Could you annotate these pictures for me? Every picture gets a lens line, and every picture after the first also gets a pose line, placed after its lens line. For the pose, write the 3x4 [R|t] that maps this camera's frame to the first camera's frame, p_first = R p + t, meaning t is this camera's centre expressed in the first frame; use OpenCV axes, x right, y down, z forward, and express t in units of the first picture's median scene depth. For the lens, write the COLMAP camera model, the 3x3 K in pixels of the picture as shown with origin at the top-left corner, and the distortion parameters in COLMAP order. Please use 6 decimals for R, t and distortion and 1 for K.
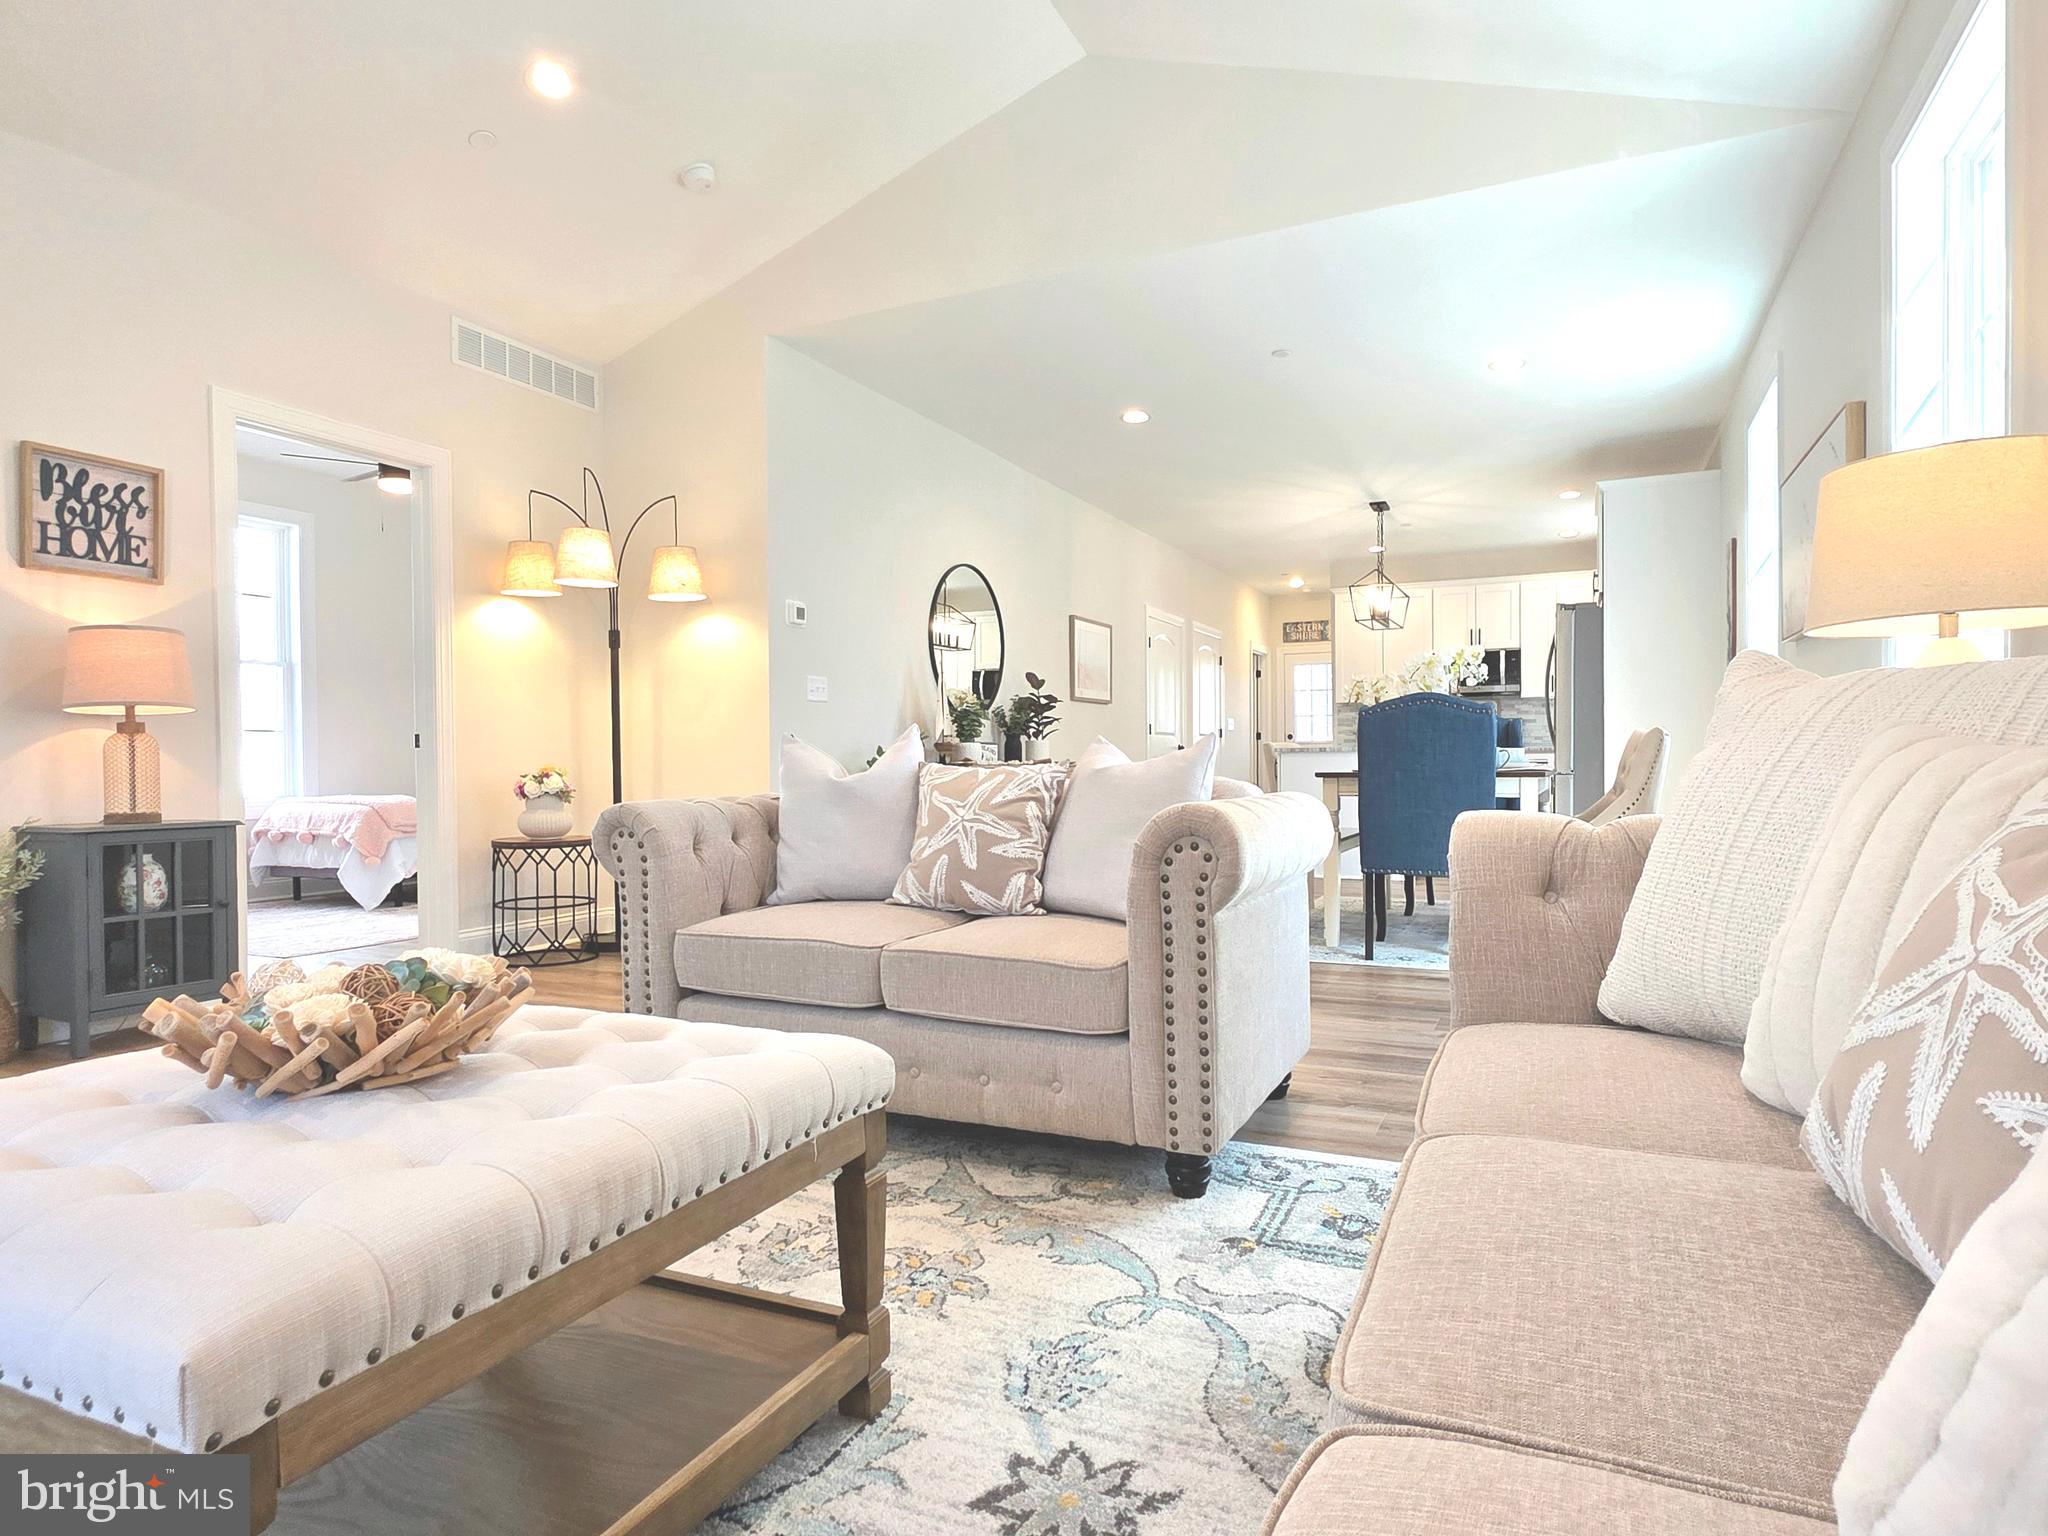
lens RADIAL K [[1170.6, 0, 1032.9], [0, 1170.6, 774.6], [0, 0, 1]] dist [0.001269, 0.000727]
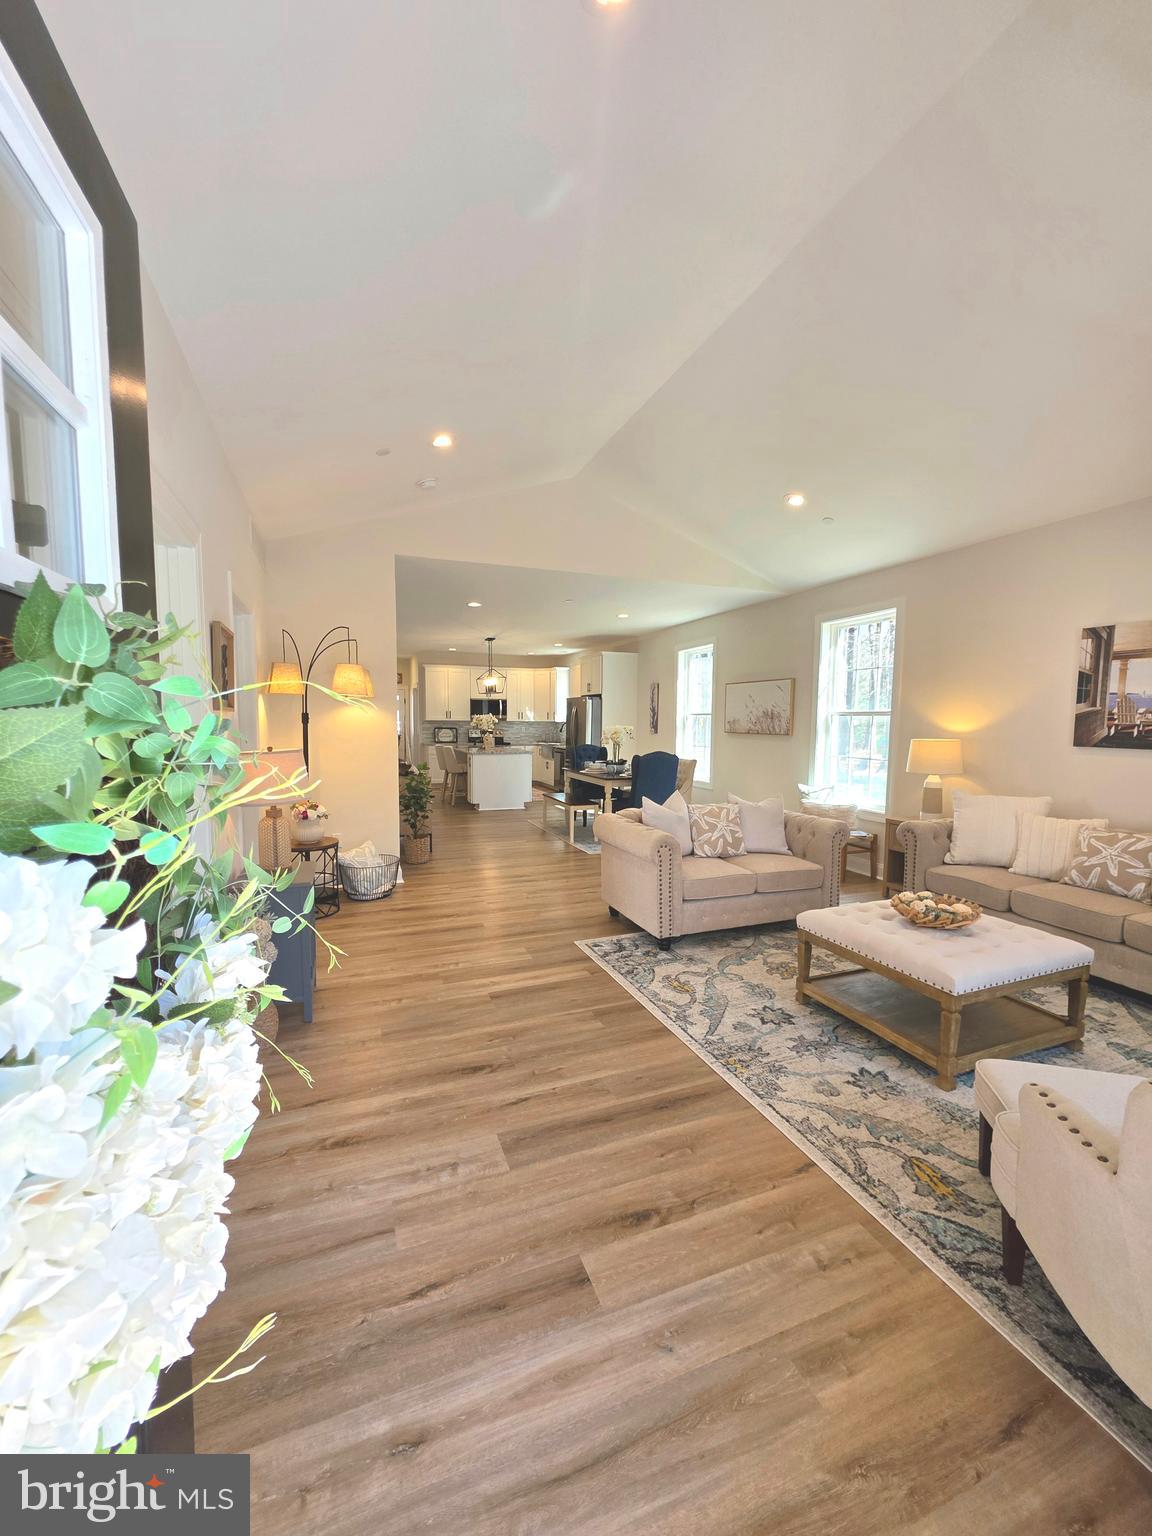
lens RADIAL K [[614.4, 0, 579.6], [0, 614.4, 775.3], [0, 0, 1]] dist [0.002381, 0.000500]
pose [[0.694852, -0.050692, 0.717364, -0.630918], [-0.005877, 0.997079, 0.076150, -0.091266], [-0.719129, -0.057129, 0.692524, 0.085869]]
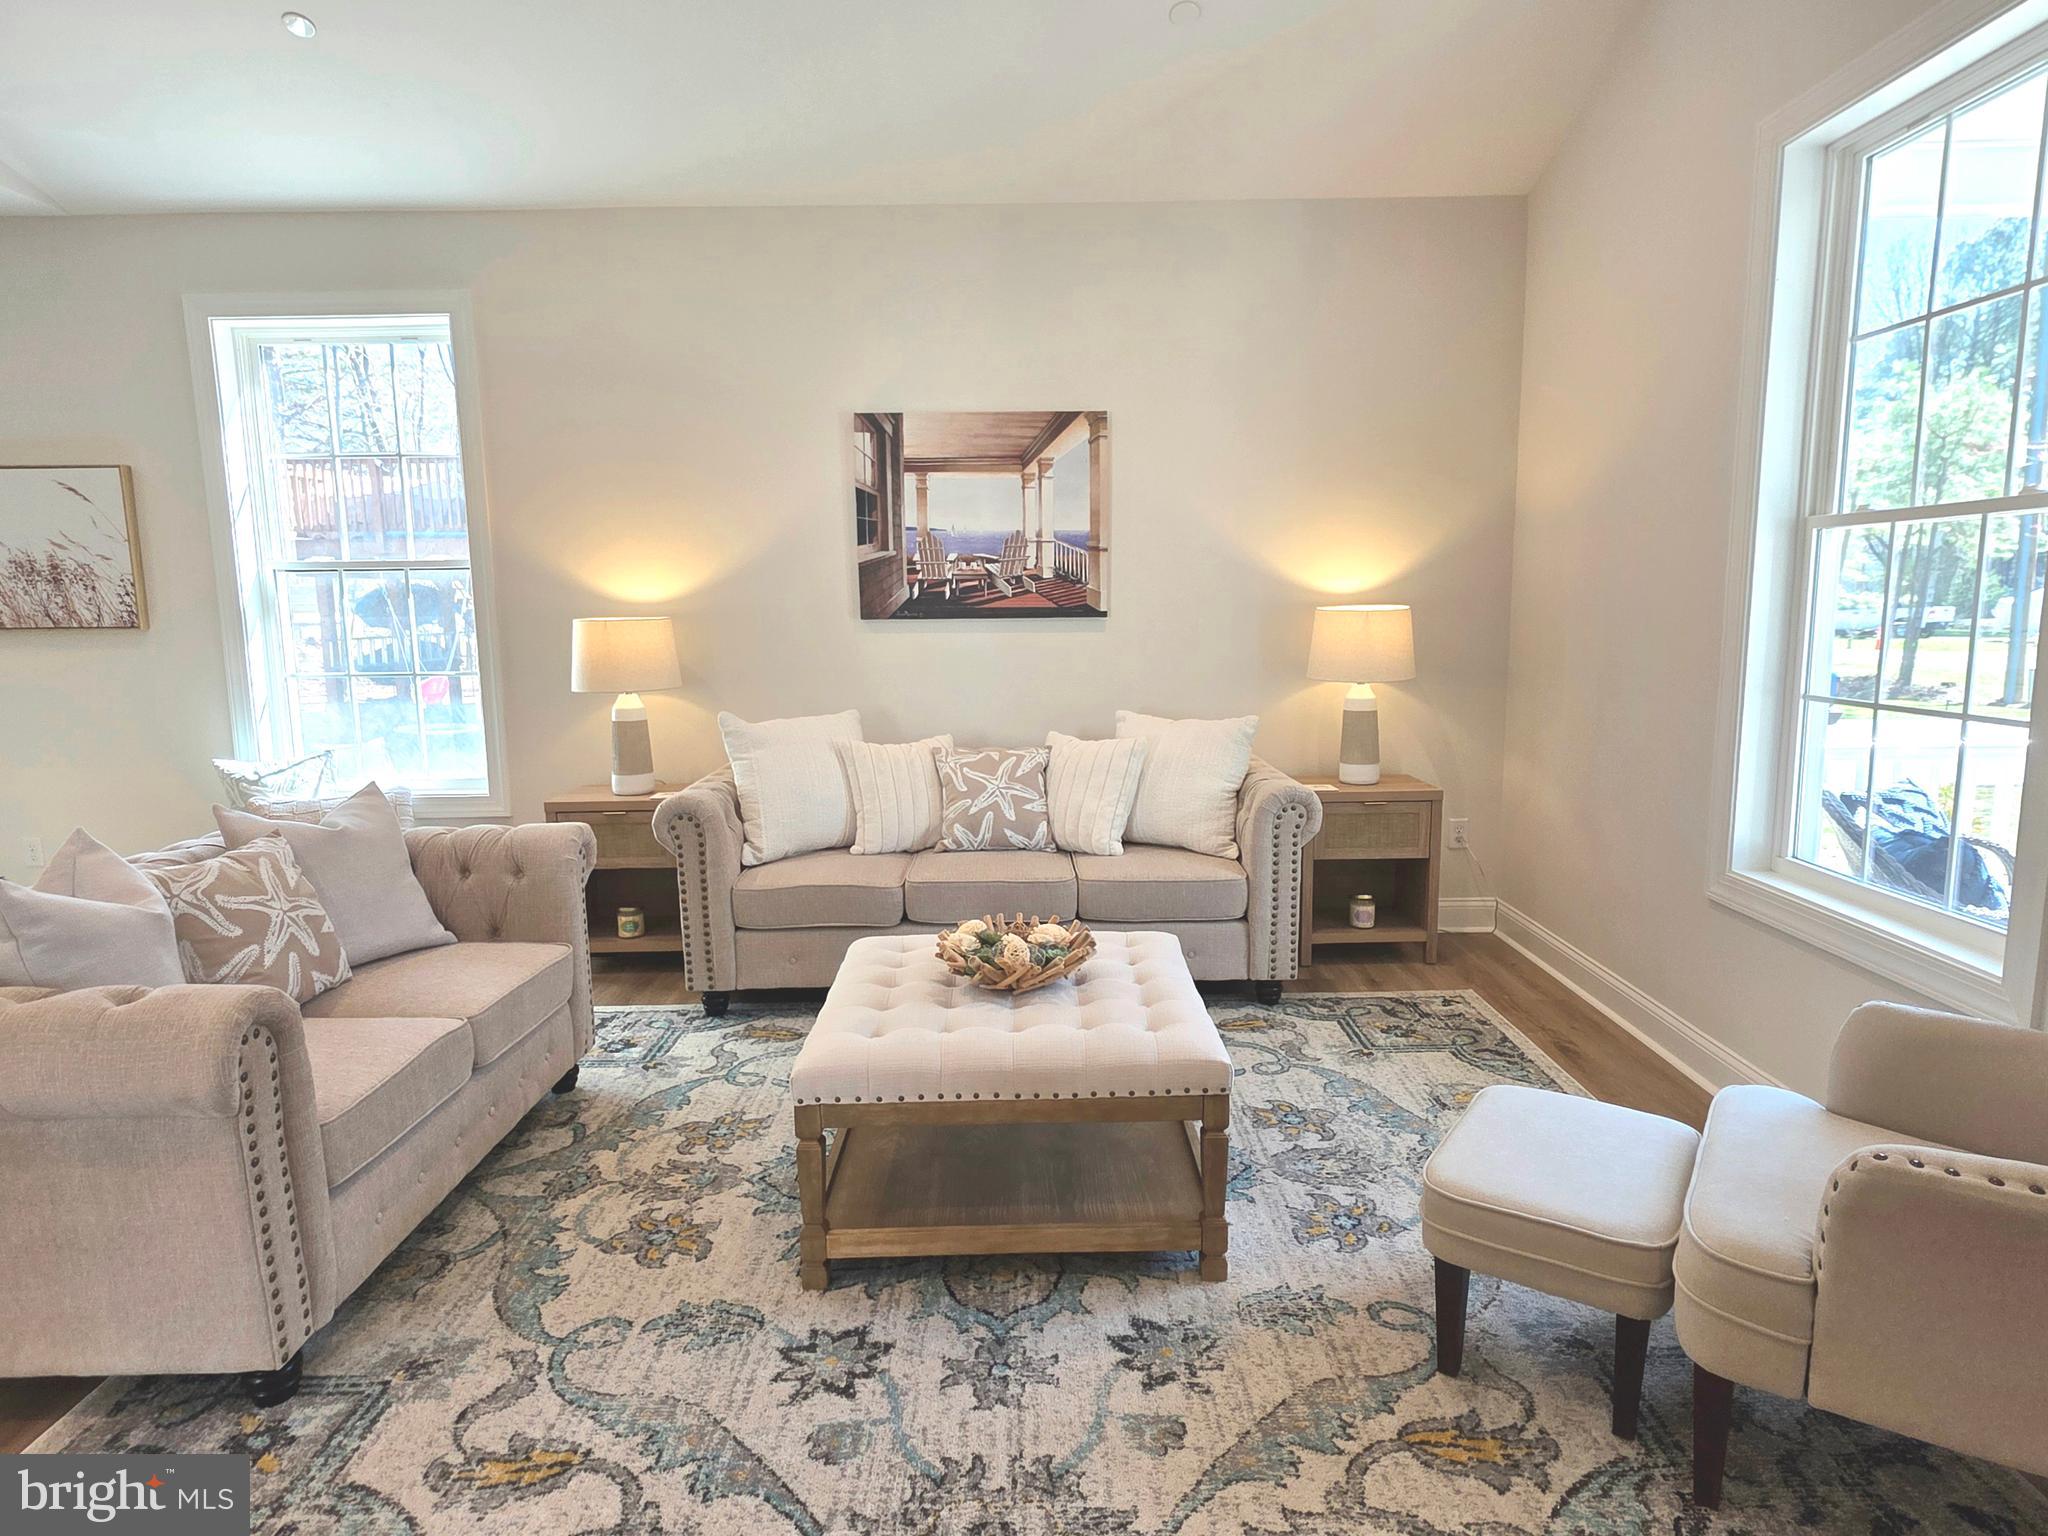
lens RADIAL K [[1166.1, 0, 1041.5], [0, 1166.1, 767.9], [0, 0, 1]] dist [0.001839, 0.000288]
pose [[-0.420522, -0.116834, 0.899729, -0.498734], [0.026772, 0.989644, 0.141023, -0.082903], [-0.906887, 0.083391, -0.413039, 0.368832]]
